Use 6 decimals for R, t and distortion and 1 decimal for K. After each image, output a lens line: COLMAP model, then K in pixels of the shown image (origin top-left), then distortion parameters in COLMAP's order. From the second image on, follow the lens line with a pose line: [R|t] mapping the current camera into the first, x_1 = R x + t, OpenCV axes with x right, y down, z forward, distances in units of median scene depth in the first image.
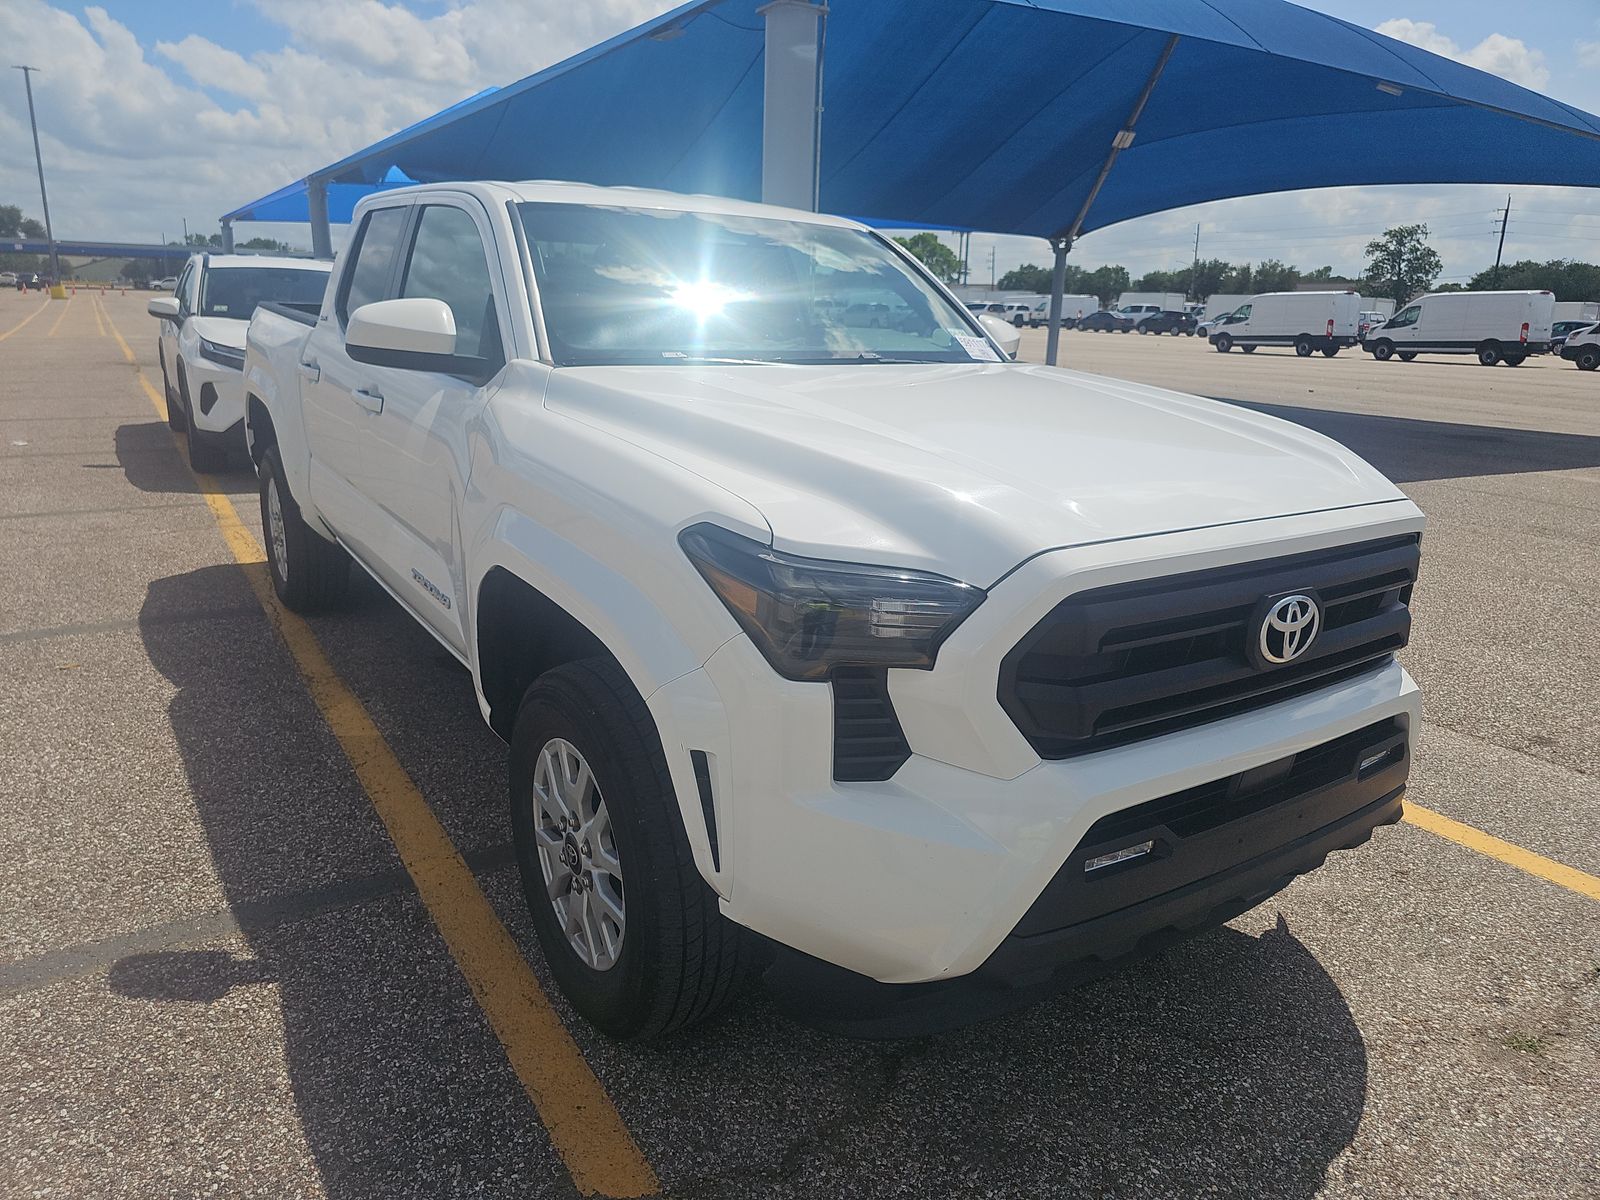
lens RADIAL K [[1079.8, 0, 798.8], [0, 1079.8, 597.9], [0, 0, 1]] dist [0.026349, -0.027797]
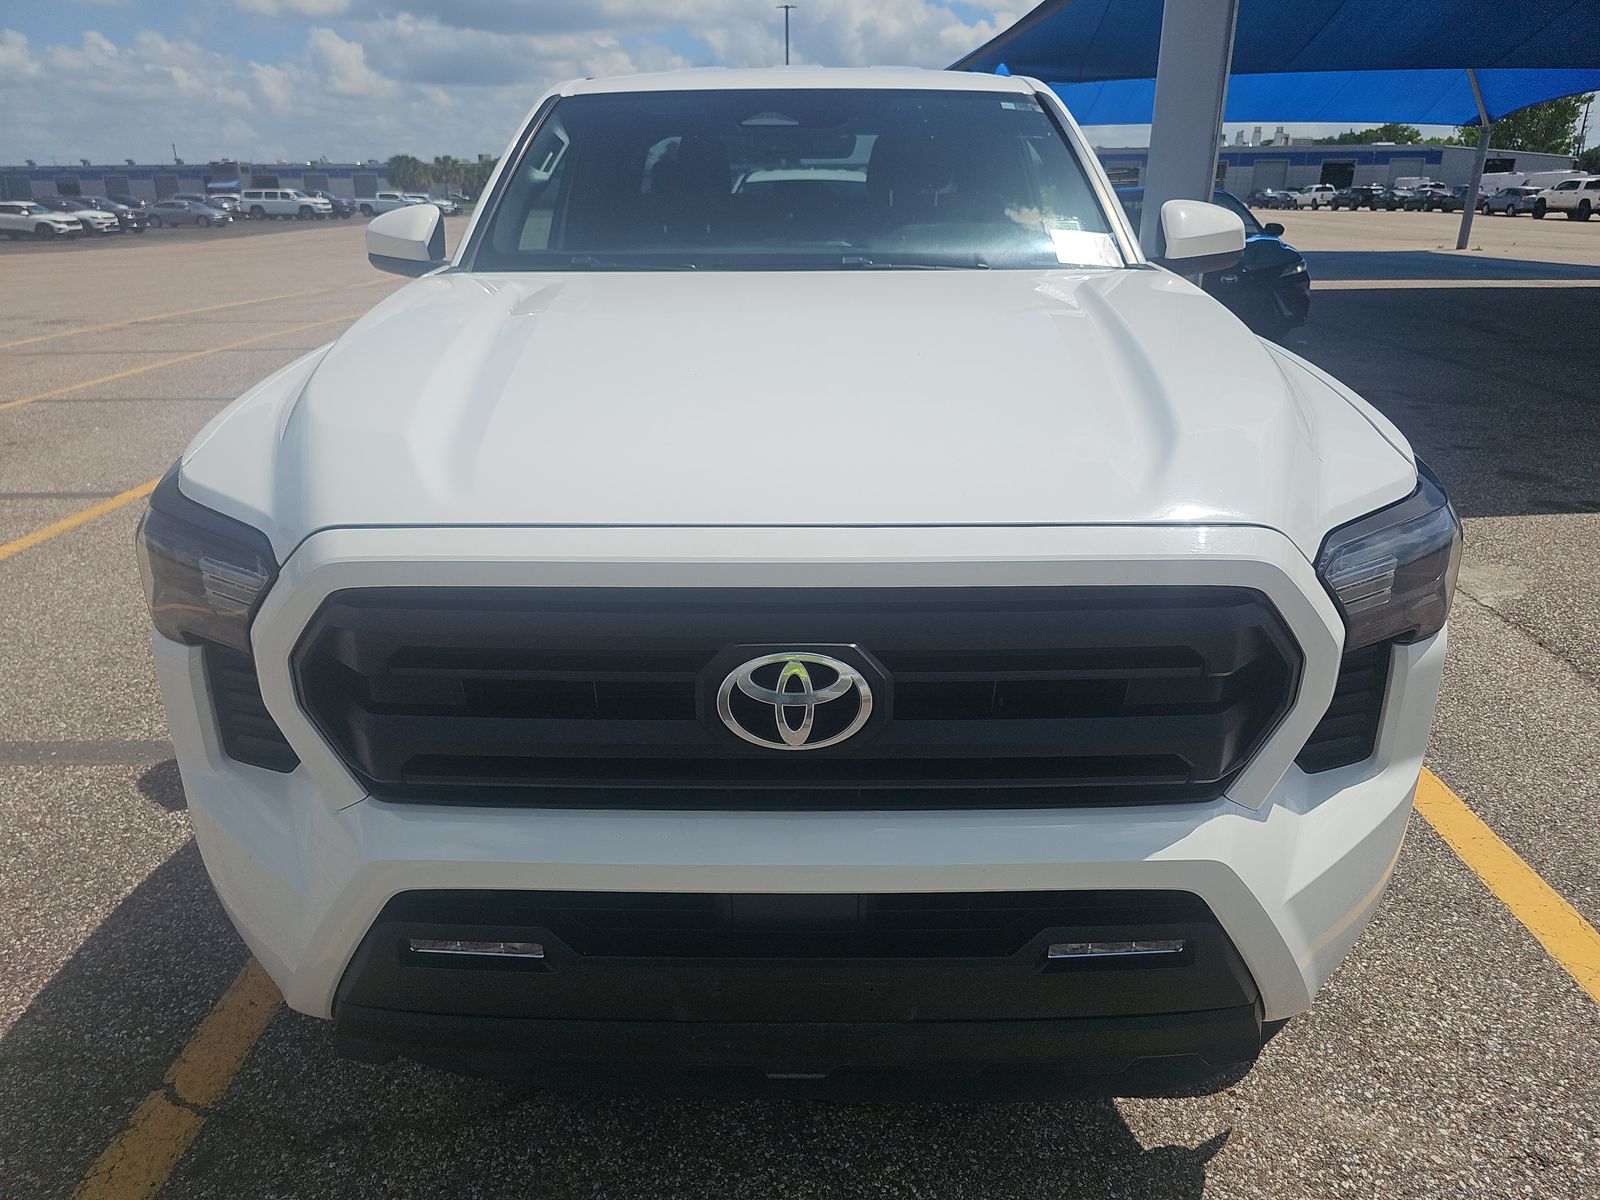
lens RADIAL K [[1079.8, 0, 797.9], [0, 1079.8, 602.0], [0, 0, 1]] dist [0.026349, -0.027797]
pose [[0.820889, 0.167511, -0.545968, 0.785951], [-0.119633, 0.985243, 0.122413, -0.106090], [0.558417, -0.035172, 0.828815, 0.478049]]
